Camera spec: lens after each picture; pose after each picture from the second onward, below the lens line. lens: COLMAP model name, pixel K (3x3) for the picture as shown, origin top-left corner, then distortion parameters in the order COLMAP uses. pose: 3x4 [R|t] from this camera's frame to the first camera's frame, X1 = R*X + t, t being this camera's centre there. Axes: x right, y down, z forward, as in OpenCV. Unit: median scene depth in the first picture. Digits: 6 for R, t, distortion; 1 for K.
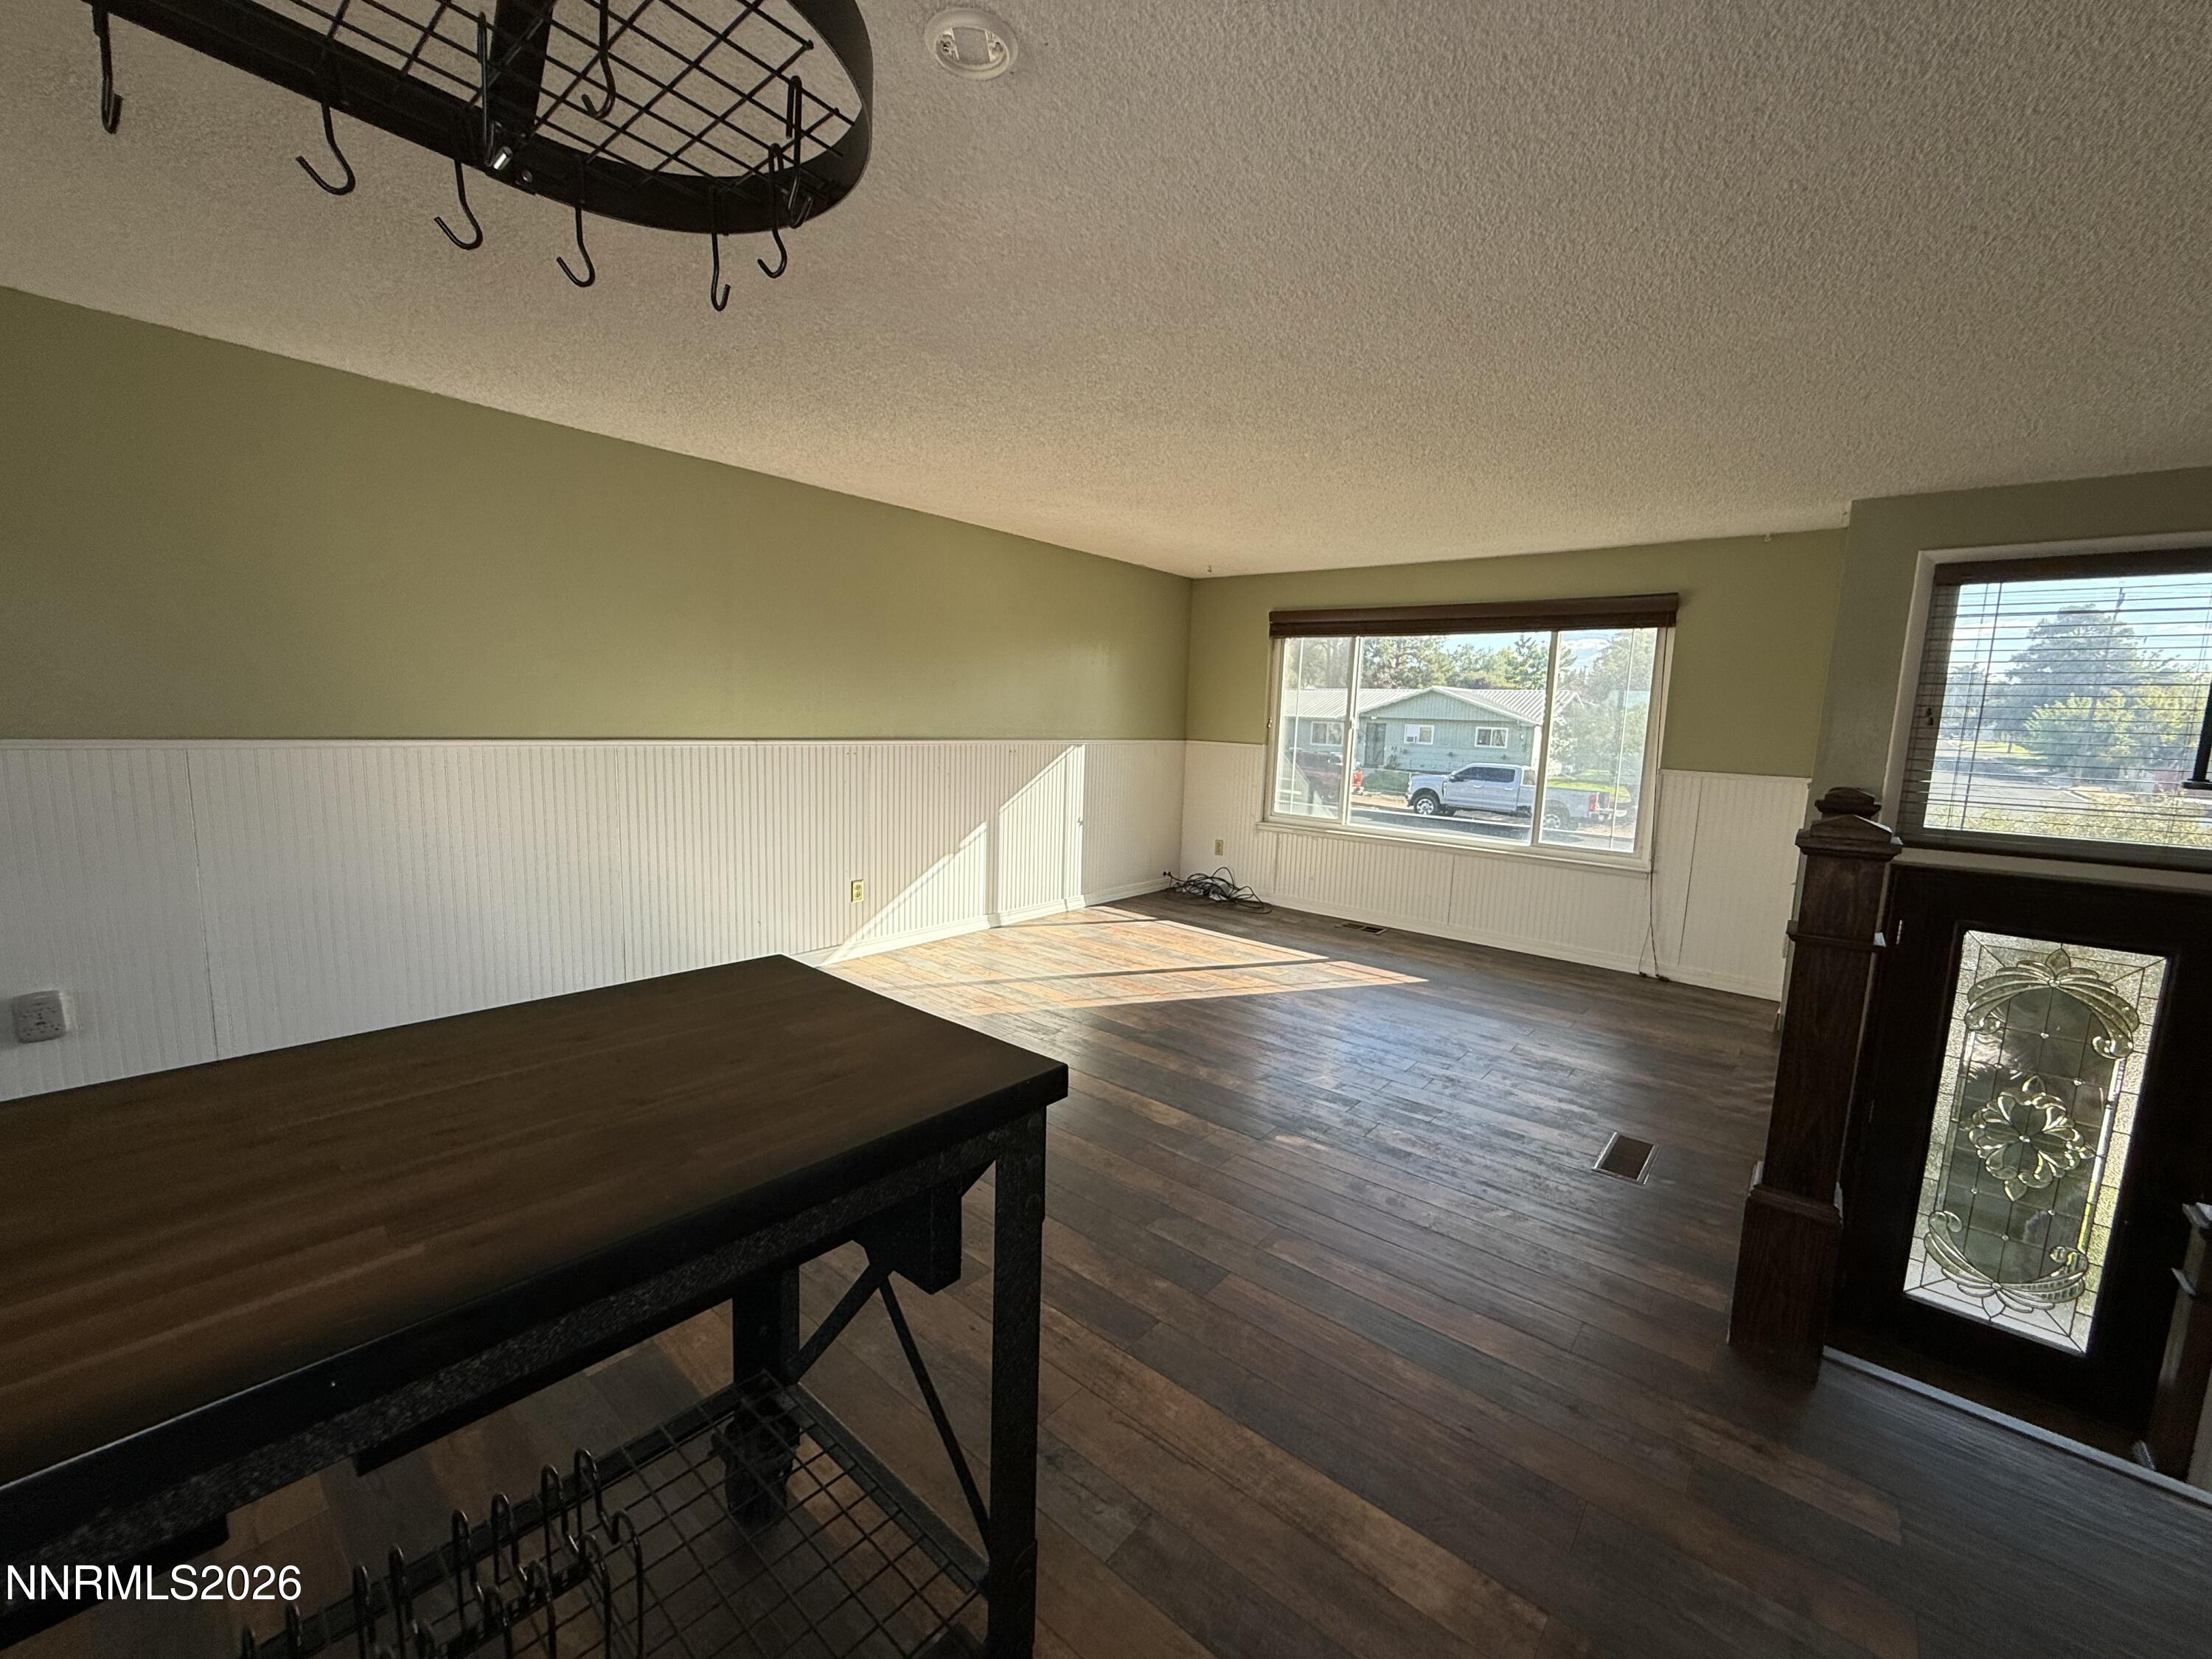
lens RADIAL K [[883.3, 0, 1098.2], [0, 883.3, 829.3], [0, 0, 1]] dist [-0.002983, 0.000130]
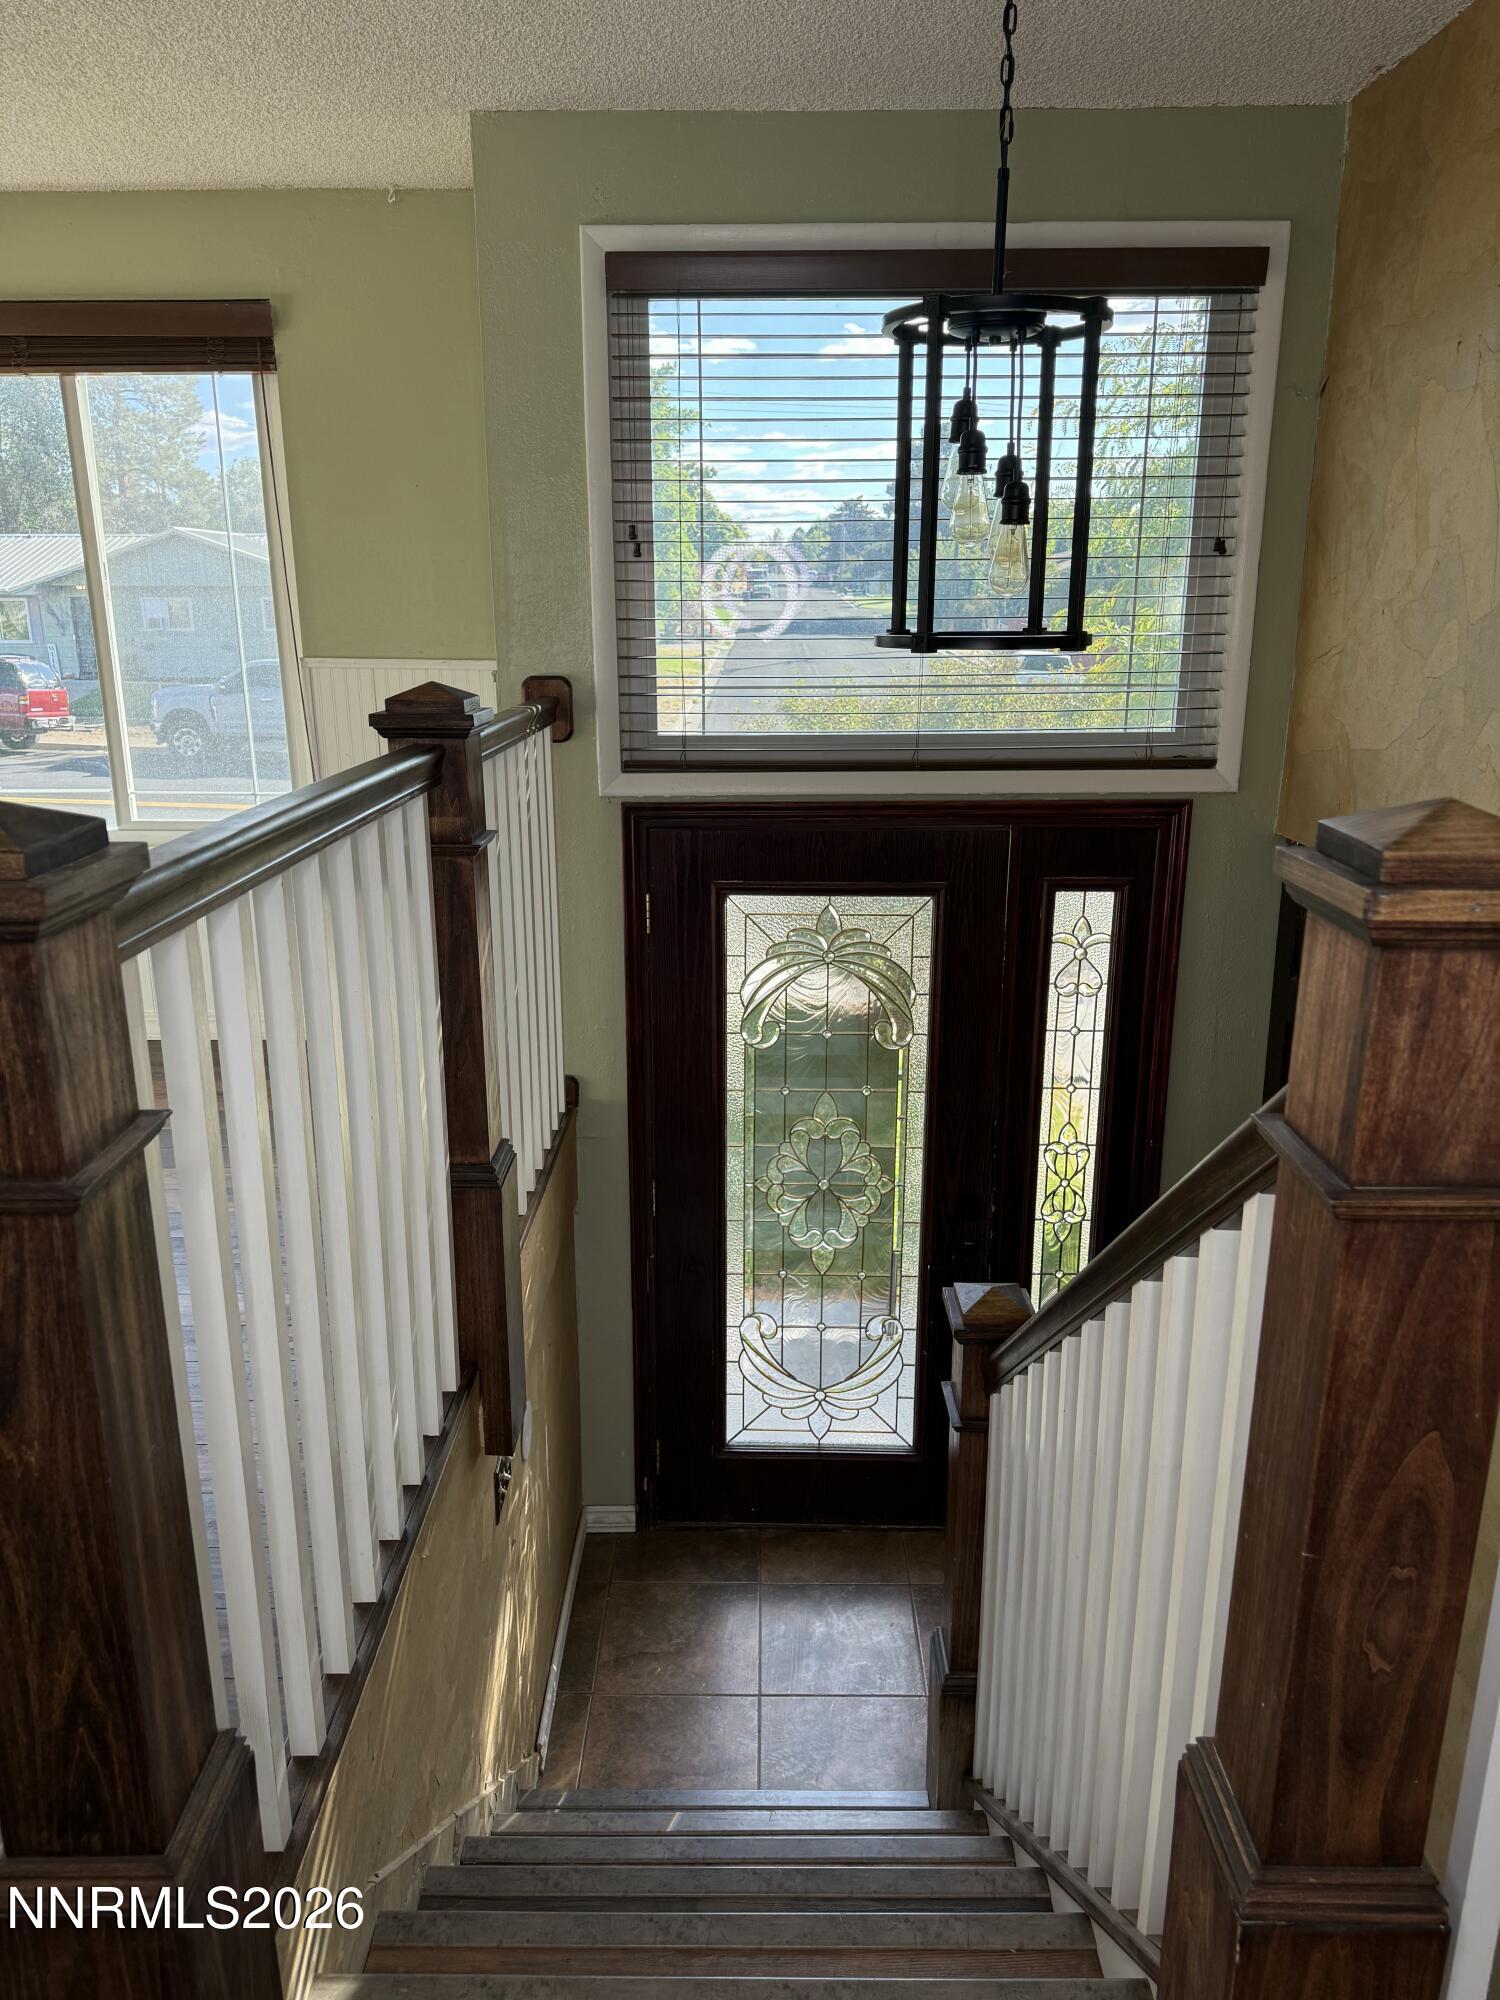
lens RADIAL K [[1415.1, 0, 753.9], [0, 1415.1, 1009.2], [0, 0, 1]] dist [0.052472, -0.051578]
pose [[0.761452, -0.213472, 0.612062, 0.361426], [0.111489, 0.973277, 0.200753, -0.006948], [-0.638561, -0.084626, 0.764904, 0.204242]]
